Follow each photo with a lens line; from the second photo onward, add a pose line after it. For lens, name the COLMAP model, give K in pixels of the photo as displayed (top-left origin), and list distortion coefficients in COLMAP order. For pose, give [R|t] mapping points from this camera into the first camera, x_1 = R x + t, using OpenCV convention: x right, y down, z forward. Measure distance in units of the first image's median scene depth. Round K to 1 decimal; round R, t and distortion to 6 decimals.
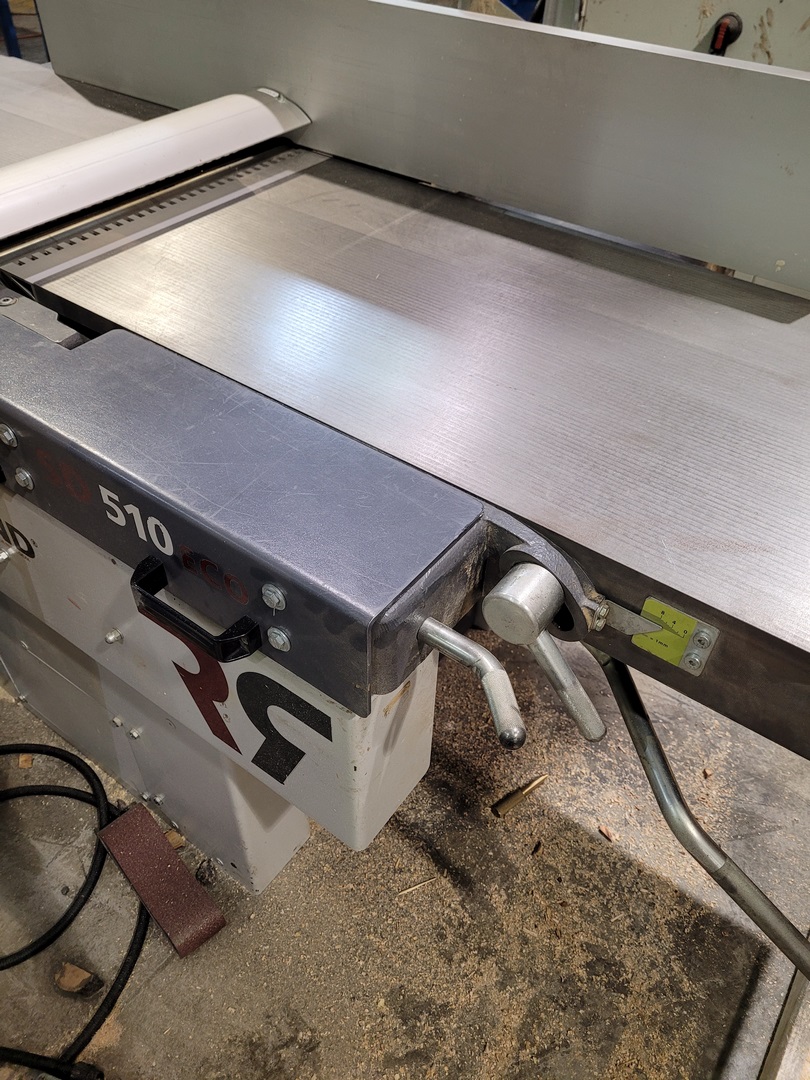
lens RADIAL K [[812.4, 0, 407.5], [0, 812.4, 540.2], [0, 0, 1]] dist [0.011191, -0.013541]
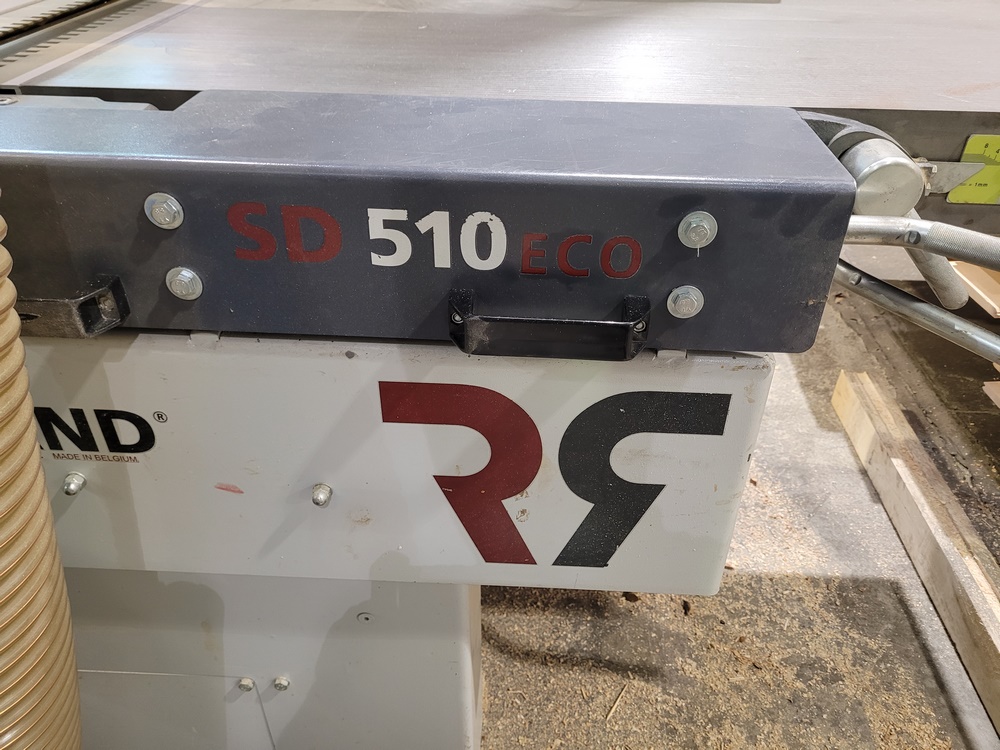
lens RADIAL K [[752.2, 0, 500.7], [0, 752.2, 370.8], [0, 0, 1]] dist [0.011191, -0.013541]
pose [[0.834308, -0.323712, 0.446251, -0.360442], [0.386194, 0.920832, -0.054052, 0.083391], [-0.393425, 0.217436, 0.893274, 0.227974]]
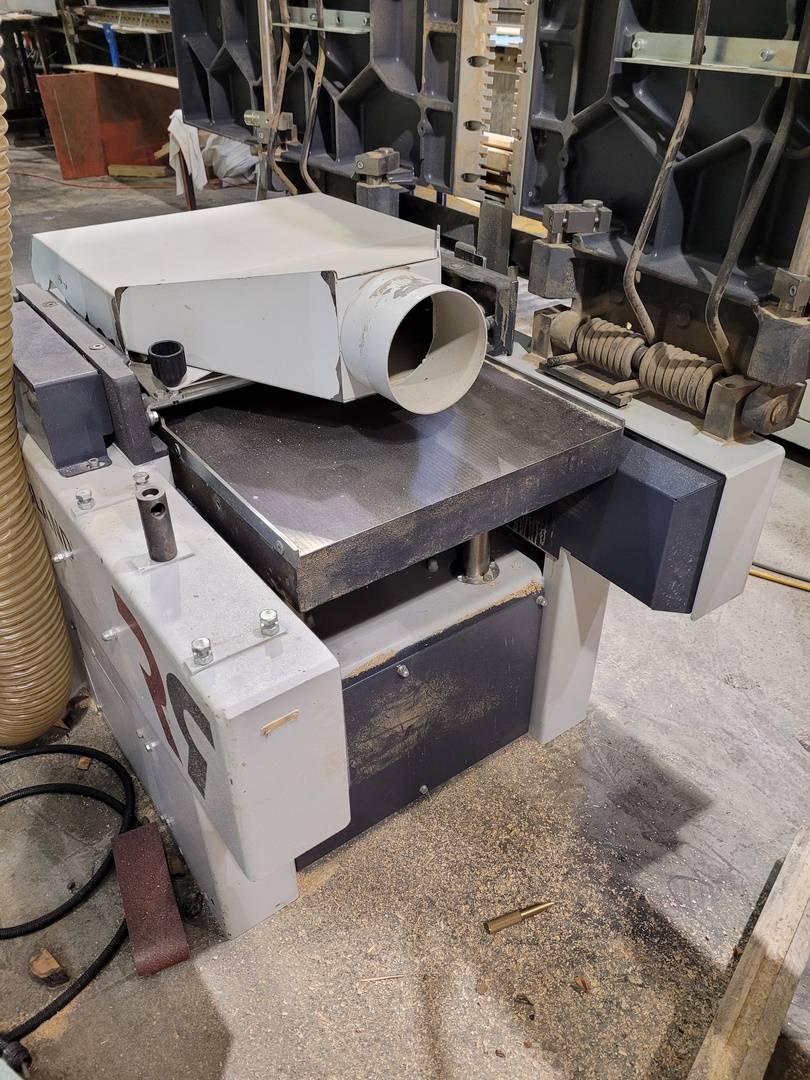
lens RADIAL K [[812.4, 0, 403.5], [0, 812.4, 543.7], [0, 0, 1]] dist [0.011191, -0.013541]
pose [[0.953294, 0.157454, -0.257756, 0.208535], [-0.193121, 0.973892, -0.119327, 0.036794], [0.232238, 0.163532, 0.958813, 0.000942]]
